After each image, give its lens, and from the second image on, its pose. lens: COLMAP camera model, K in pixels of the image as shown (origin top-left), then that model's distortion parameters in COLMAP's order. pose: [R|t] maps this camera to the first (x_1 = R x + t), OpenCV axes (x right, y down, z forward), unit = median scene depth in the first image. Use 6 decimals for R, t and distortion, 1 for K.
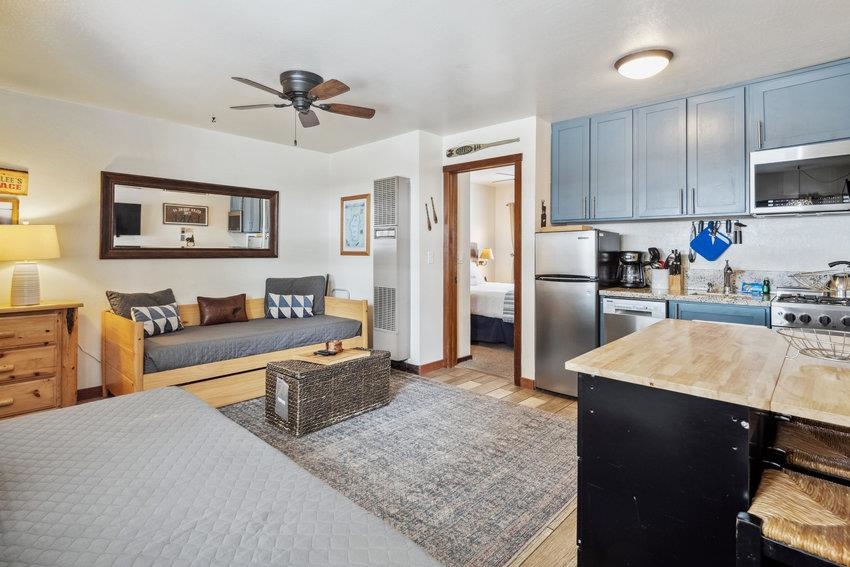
lens RADIAL K [[429.5, 0, 422.5], [0, 429.5, 253.5], [0, 0, 1]] dist [0.002442, 0.000031]
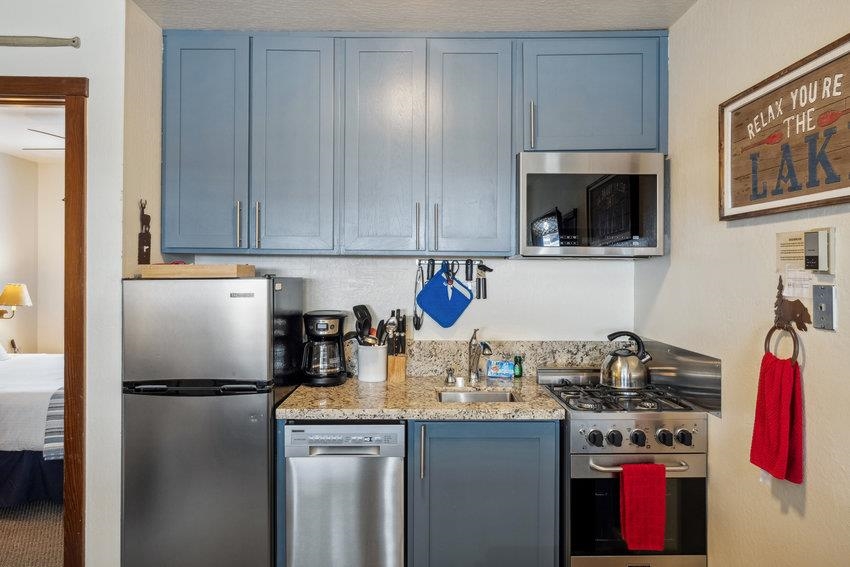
lens RADIAL K [[556.4, 0, 422.7], [0, 556.4, 267.2], [0, 0, 1]] dist [0.000711, -0.000174]
pose [[0.730579, 0.003657, 0.682819, 0.115630], [0.000175, 0.999985, -0.005543, -0.059502], [-0.682828, 0.004169, 0.730567, 0.441903]]
